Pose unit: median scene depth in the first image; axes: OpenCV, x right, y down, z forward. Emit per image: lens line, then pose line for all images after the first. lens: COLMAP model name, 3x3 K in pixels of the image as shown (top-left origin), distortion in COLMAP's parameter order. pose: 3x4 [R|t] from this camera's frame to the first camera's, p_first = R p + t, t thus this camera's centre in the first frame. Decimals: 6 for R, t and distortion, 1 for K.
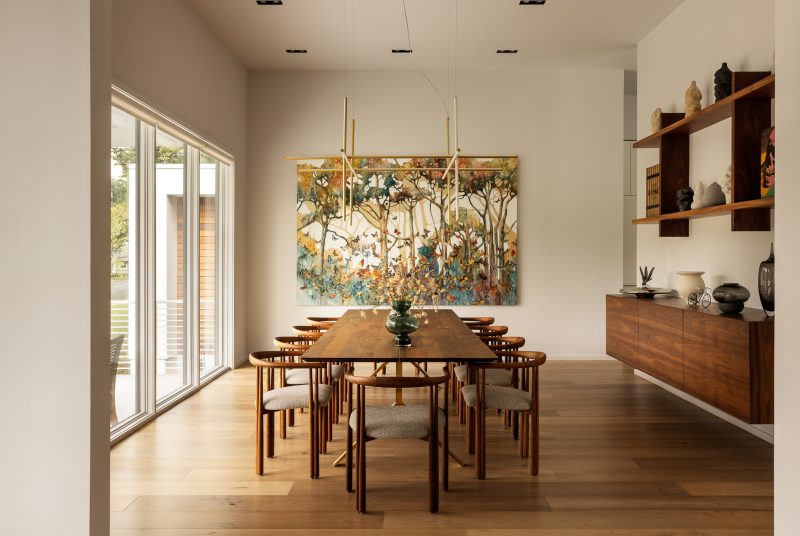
lens RADIAL K [[713.7, 0, 399.7], [0, 713.7, 263.1], [0, 0, 1]] dist [-0.011745, 0.028922]
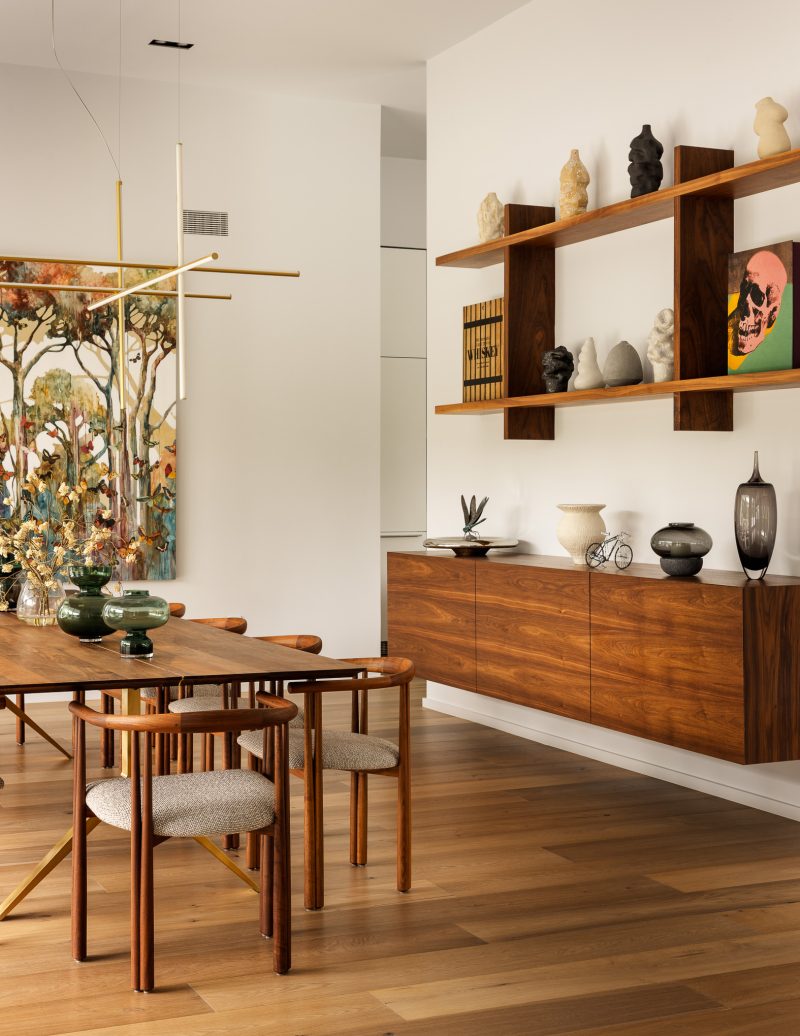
lens RADIAL K [[1581.4, 0, 399.8], [0, 1581.4, 520.1], [0, 0, 1]] dist [0.000872, 0.000000]
pose [[0.910383, -0.007285, 0.413703, -0.197942], [0.001158, 0.999886, 0.015059, 0.005384], [-0.413765, -0.013230, 0.910287, -0.033328]]
